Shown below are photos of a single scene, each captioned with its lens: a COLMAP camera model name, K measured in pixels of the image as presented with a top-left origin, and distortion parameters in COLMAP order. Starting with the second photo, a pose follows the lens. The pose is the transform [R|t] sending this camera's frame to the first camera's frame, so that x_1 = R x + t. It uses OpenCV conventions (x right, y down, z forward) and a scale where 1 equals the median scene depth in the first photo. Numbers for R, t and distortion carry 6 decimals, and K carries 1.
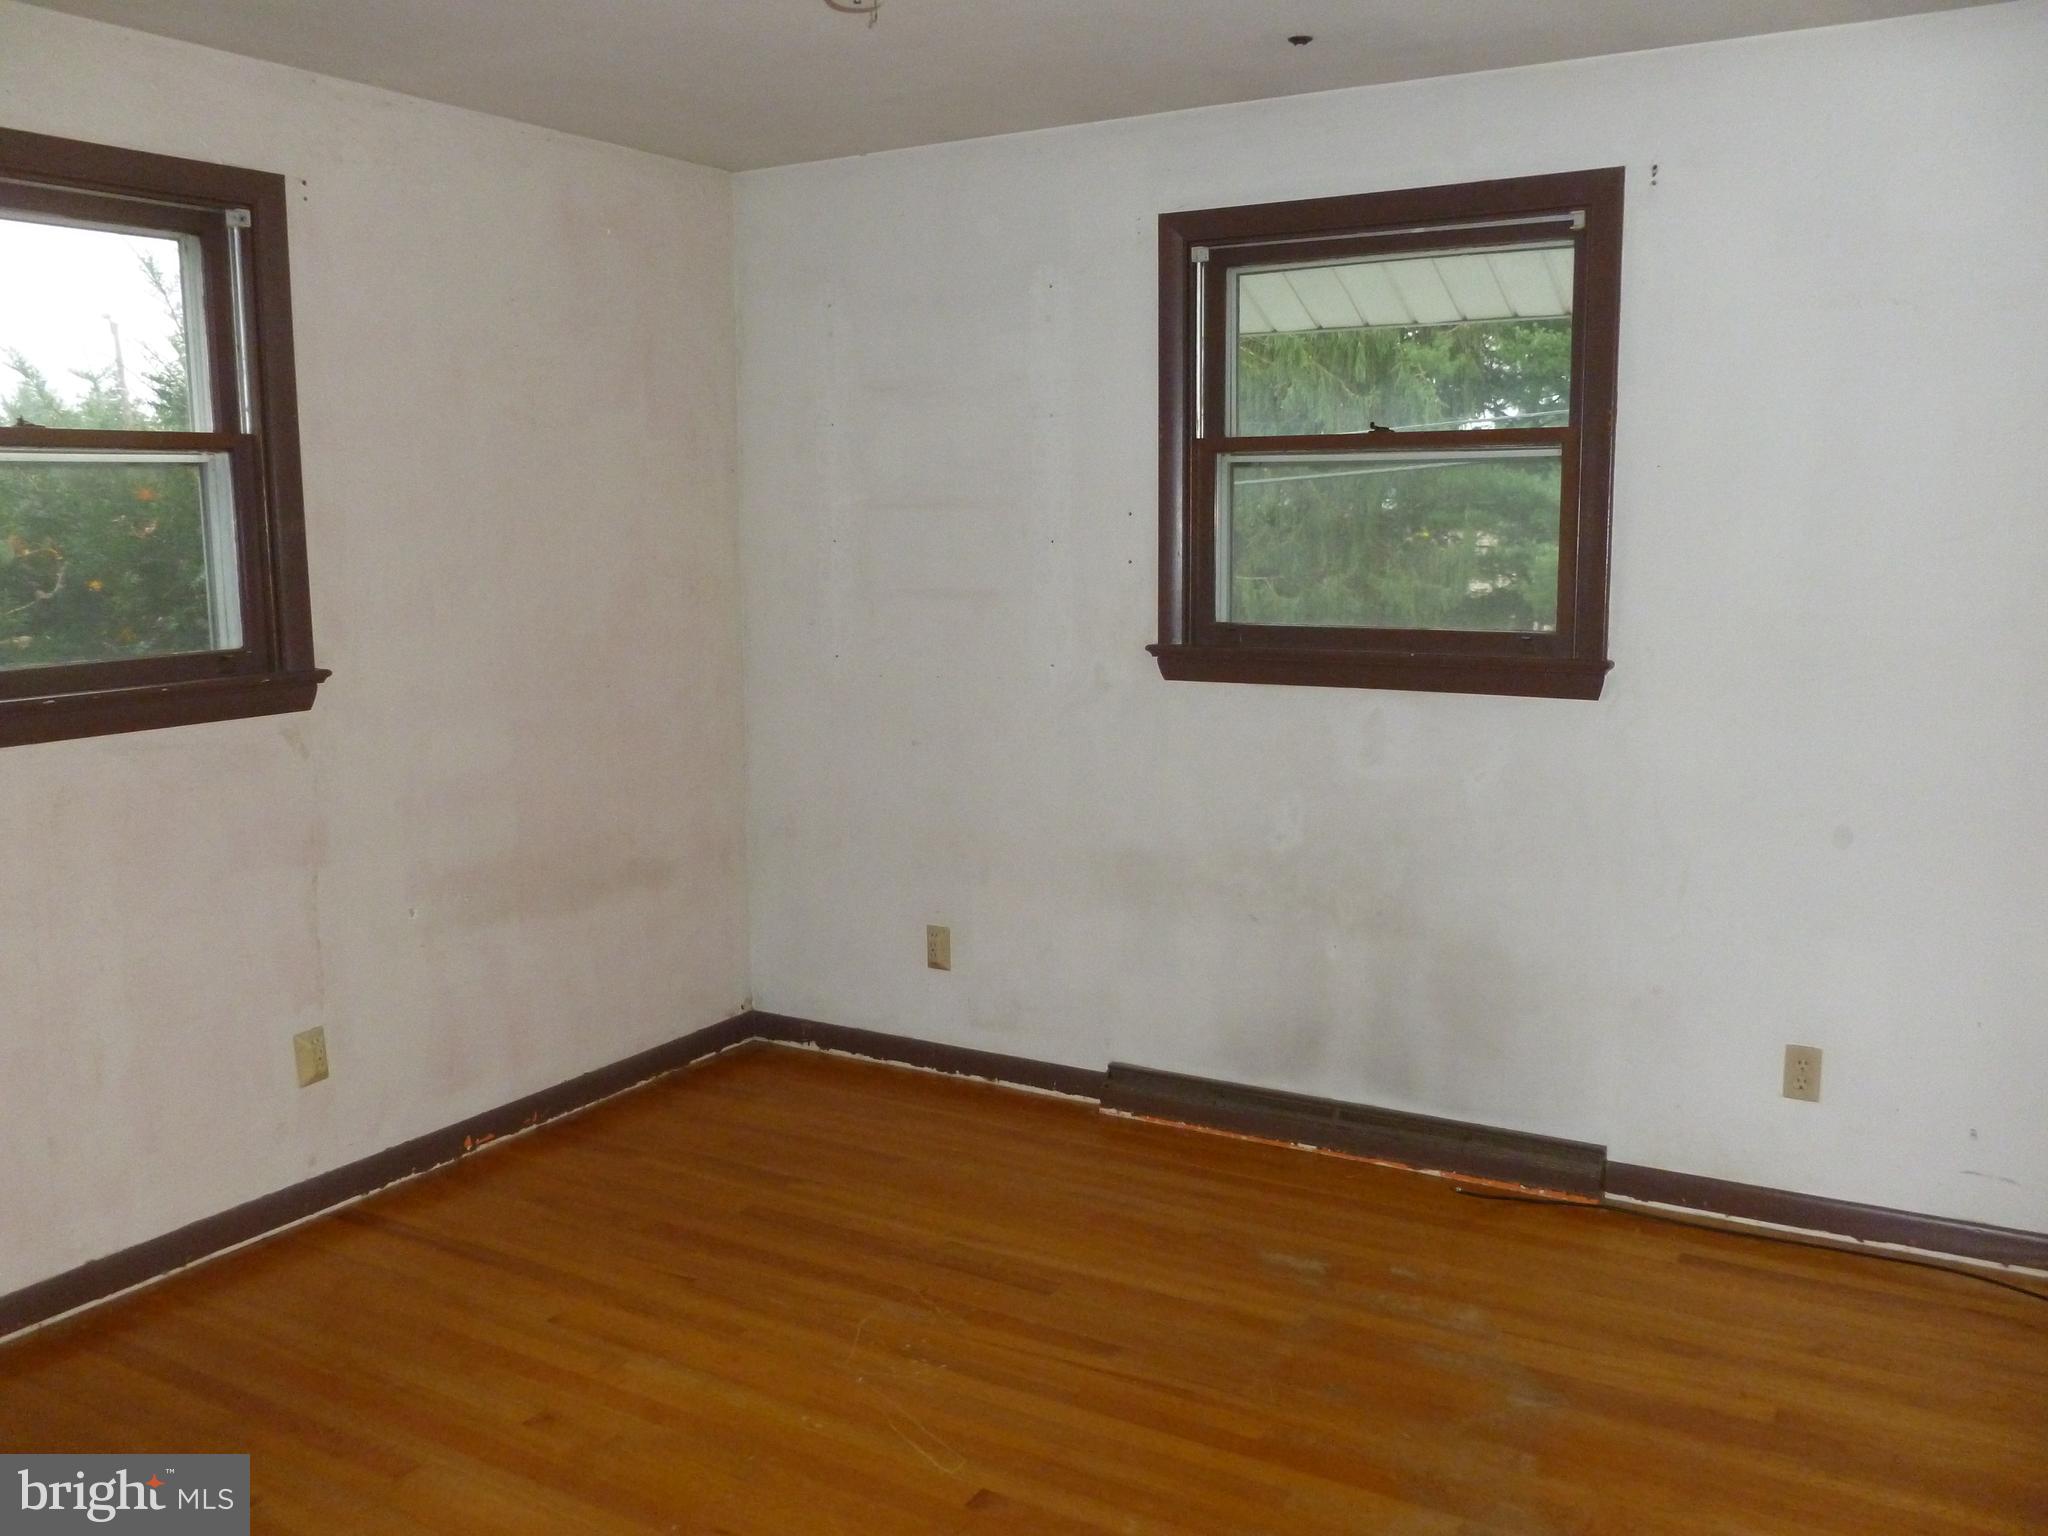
lens RADIAL K [[1746.2, 0, 1024.1], [0, 1746.2, 767.1], [0, 0, 1]] dist [-0.024331, -0.013886]
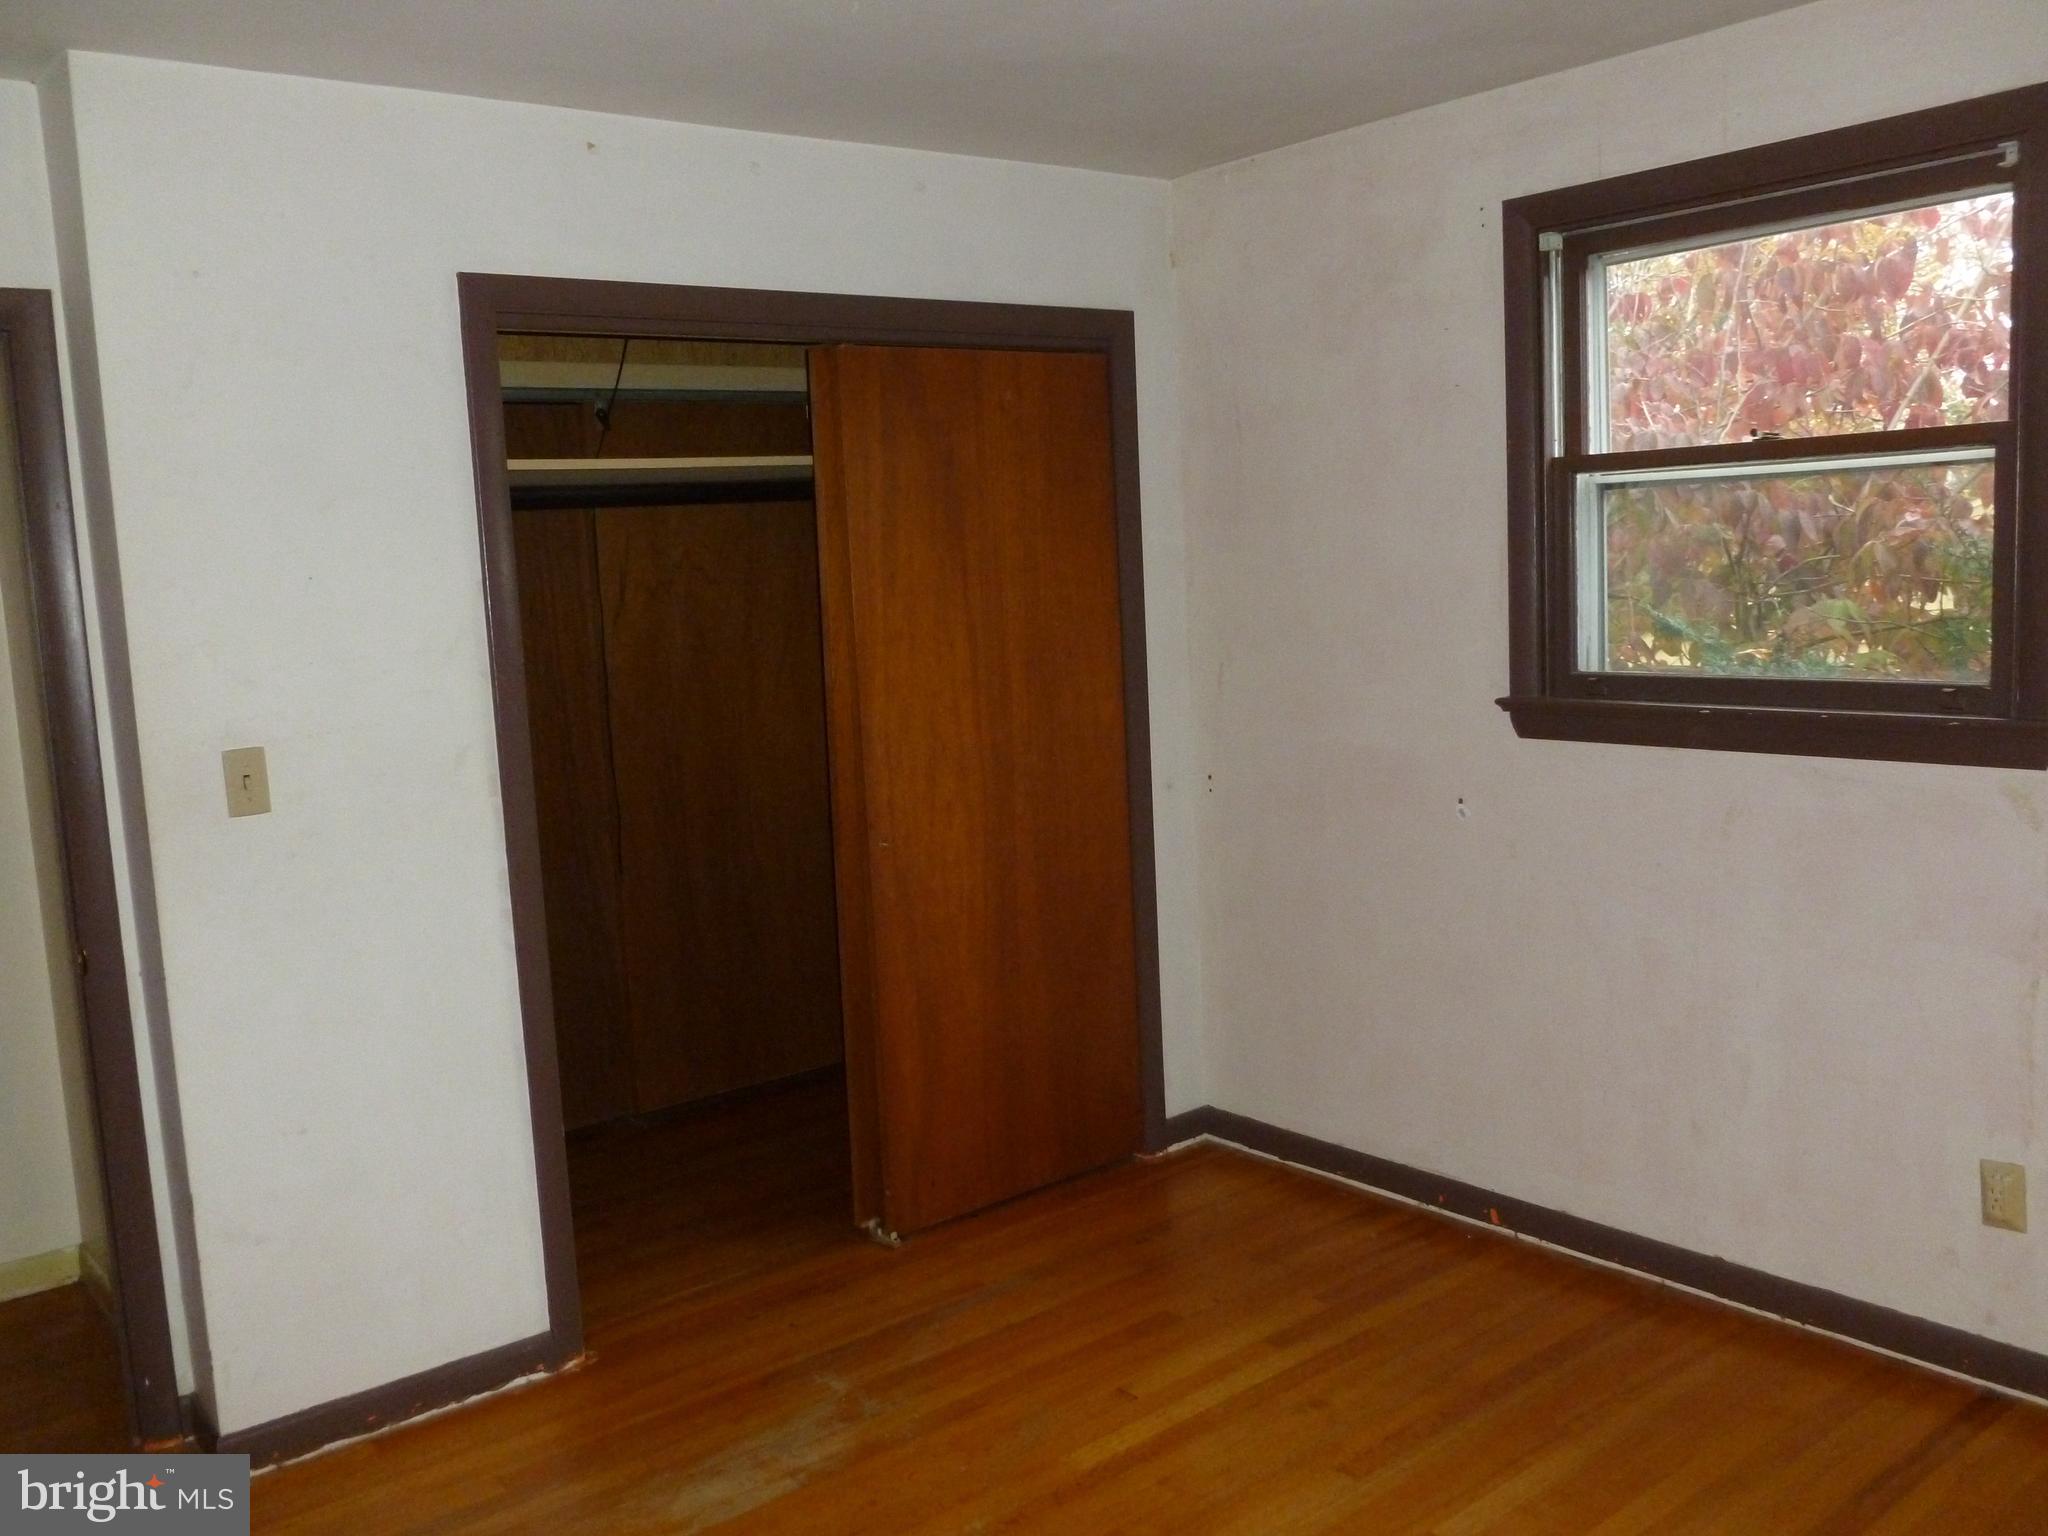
lens RADIAL K [[1746.2, 0, 1029.1], [0, 1746.2, 767.9], [0, 0, 1]] dist [-0.024331, -0.013886]
pose [[-0.341277, 0.143041, -0.929015, 0.477824], [-0.085878, 0.979475, 0.182358, -0.139817], [0.936031, 0.142017, -0.321988, 0.848383]]
